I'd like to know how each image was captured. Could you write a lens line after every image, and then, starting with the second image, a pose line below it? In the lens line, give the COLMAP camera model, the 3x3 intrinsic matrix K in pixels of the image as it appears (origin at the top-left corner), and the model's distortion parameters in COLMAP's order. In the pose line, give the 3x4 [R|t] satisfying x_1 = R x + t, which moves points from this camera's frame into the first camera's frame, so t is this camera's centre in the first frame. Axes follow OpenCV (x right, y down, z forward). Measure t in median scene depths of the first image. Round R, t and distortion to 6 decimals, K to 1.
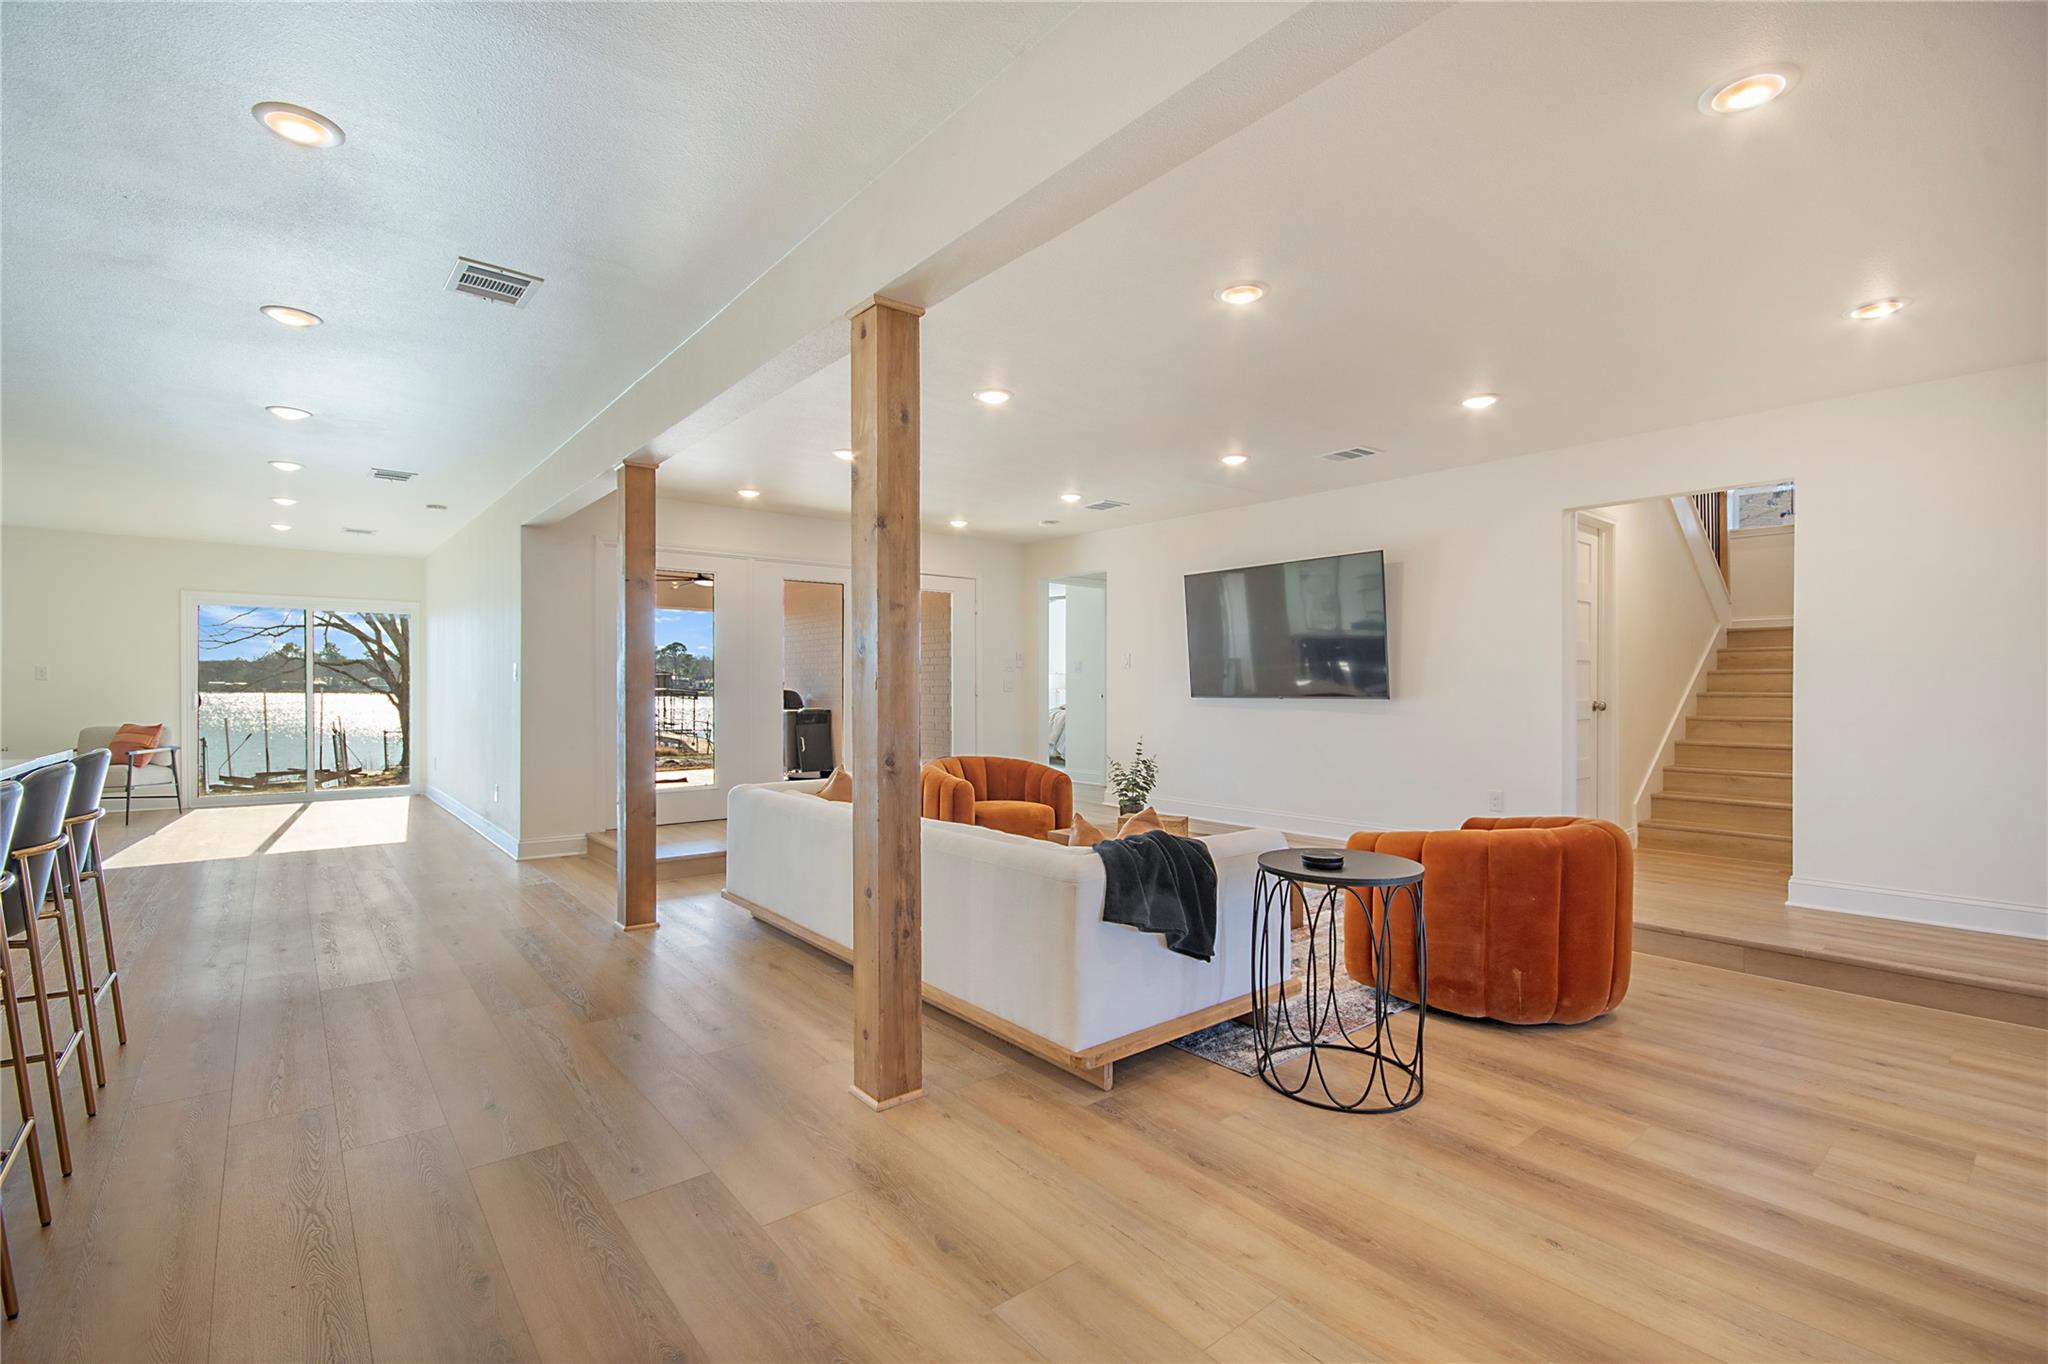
lens RADIAL K [[892.5, 0, 1027.1], [0, 892.5, 688.1], [0, 0, 1]] dist [-0.005006, -0.000415]
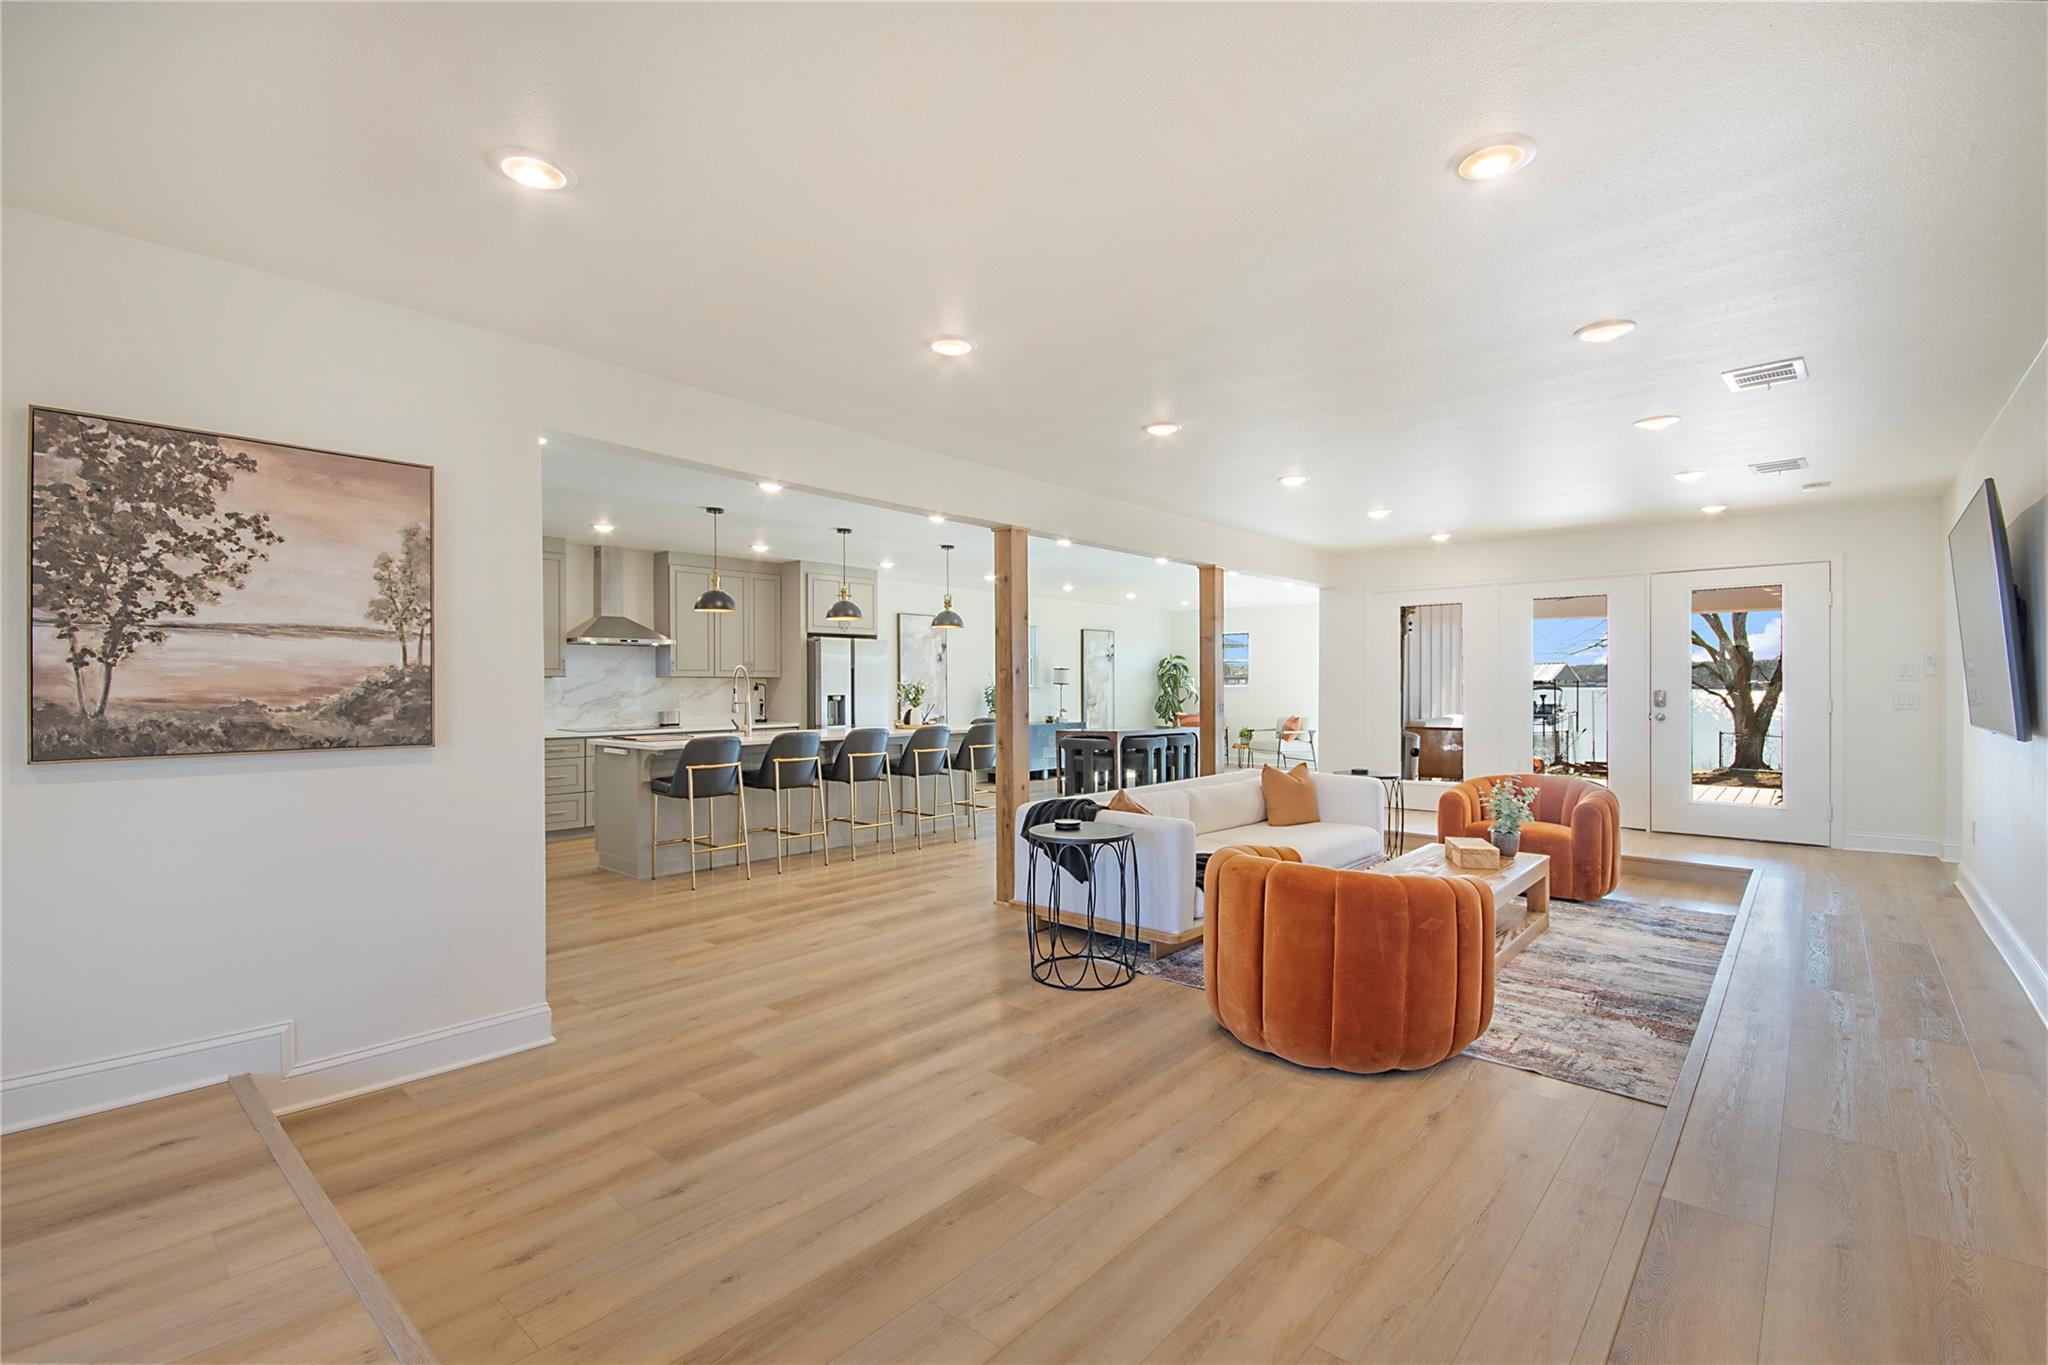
lens RADIAL K [[909.2, 0, 1037.9], [0, 909.2, 689.7], [0, 0, 1]] dist [-0.002680, -0.000262]
pose [[0.168076, 0.003556, -0.985768, 0.855217], [-0.000179, 0.999994, 0.003577, -0.022187], [0.985774, -0.000425, 0.168076, 0.309044]]
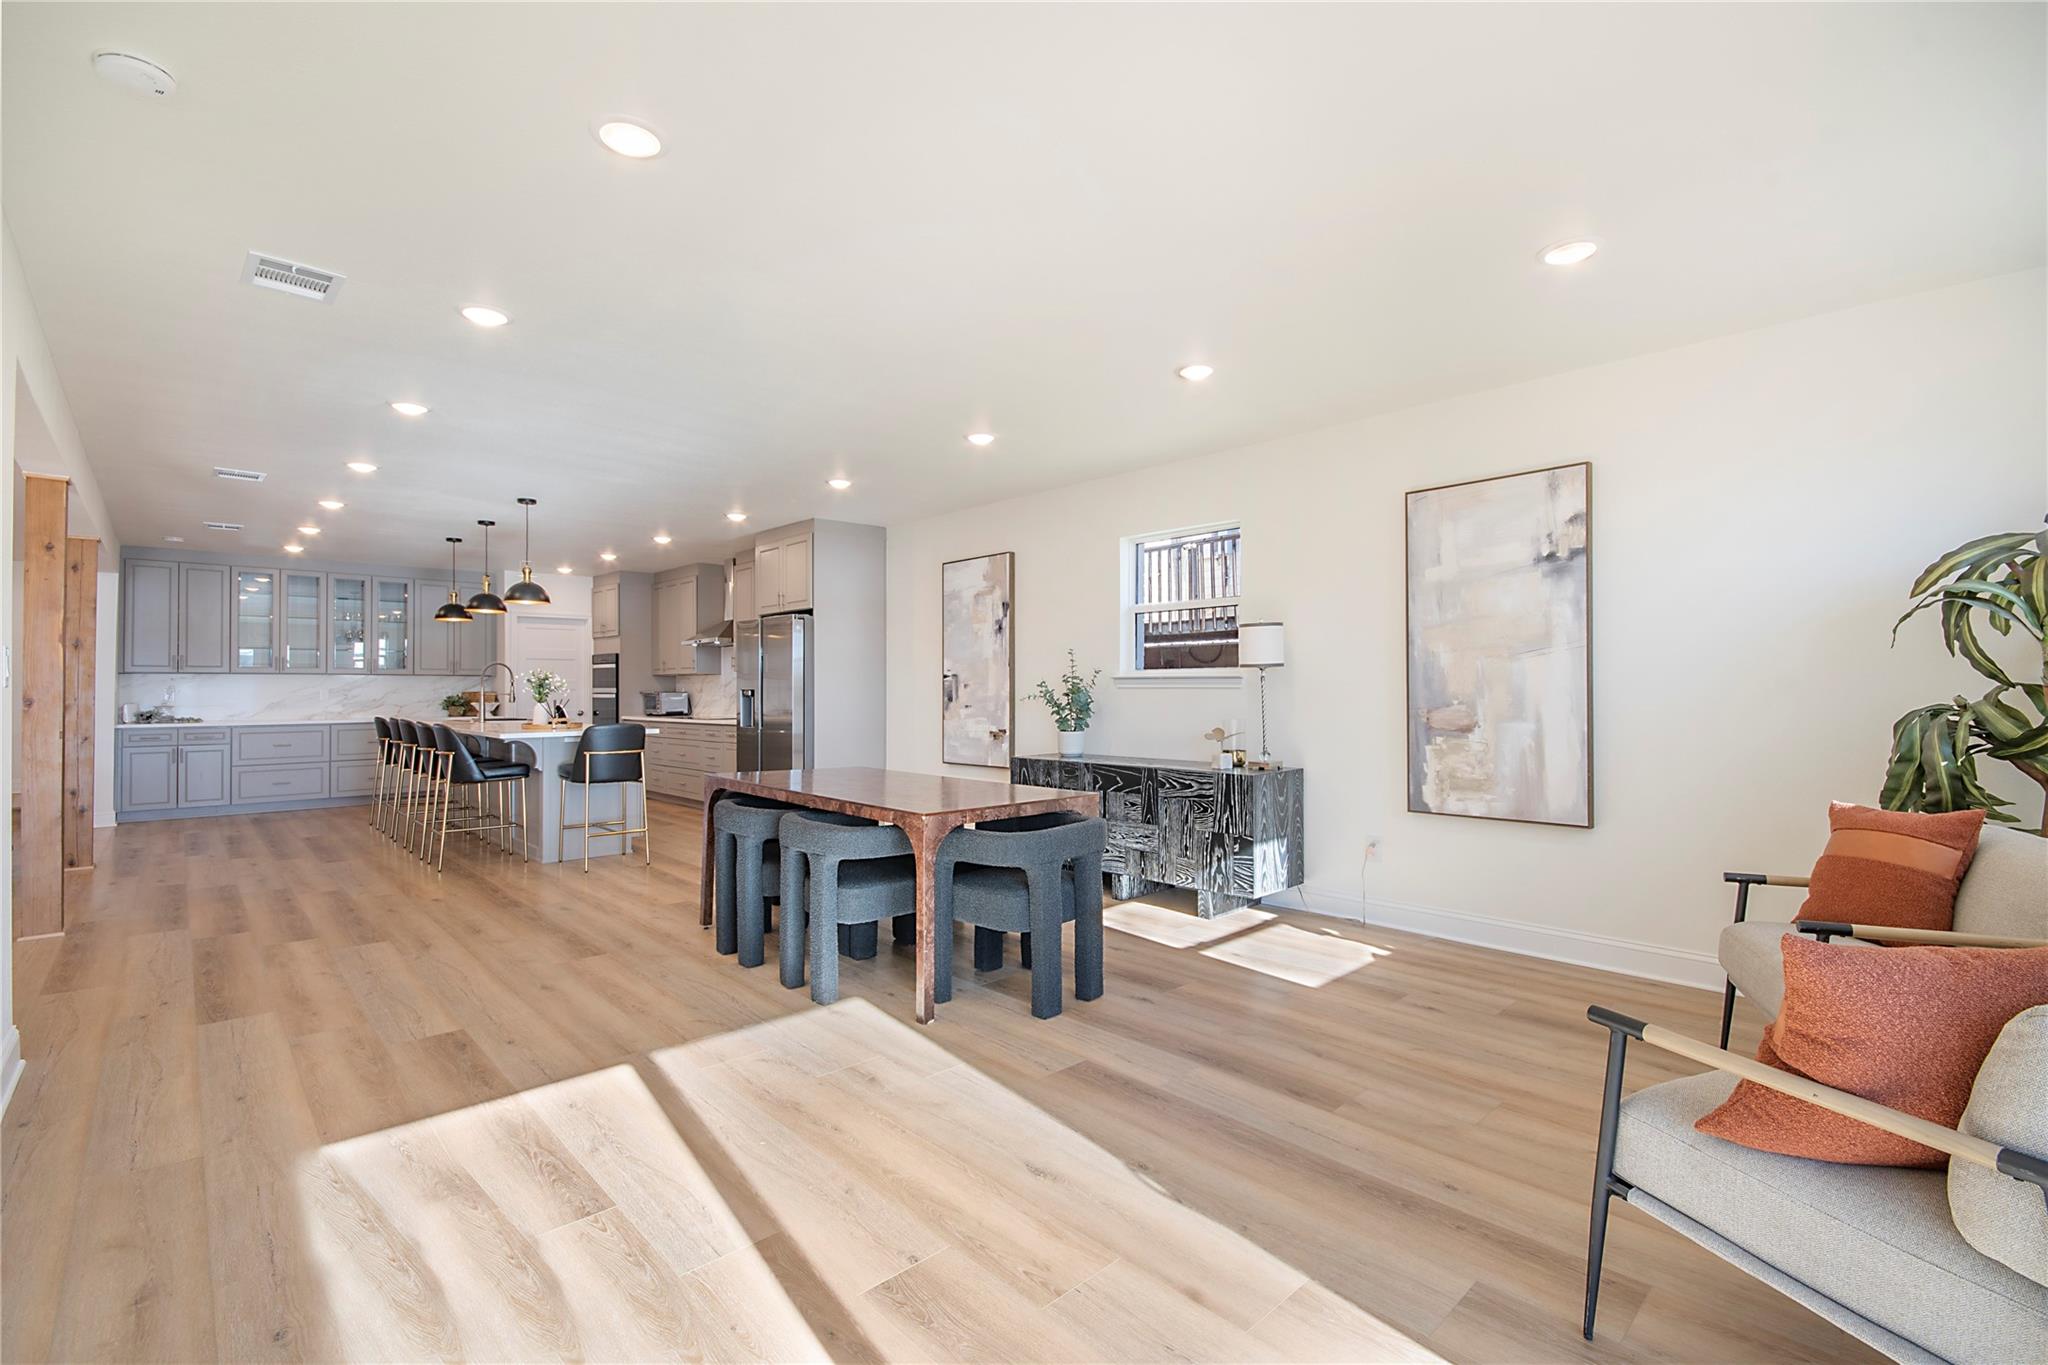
lens RADIAL K [[909.2, 0, 1037.9], [0, 909.2, 689.7], [0, 0, 1]] dist [-0.002680, -0.000262]
pose [[-0.997763, 0.001275, -0.066844, -1.105022], [0.001169, 0.999998, 0.001627, -0.008453], [0.066846, 0.001546, -0.997762, 1.558412]]
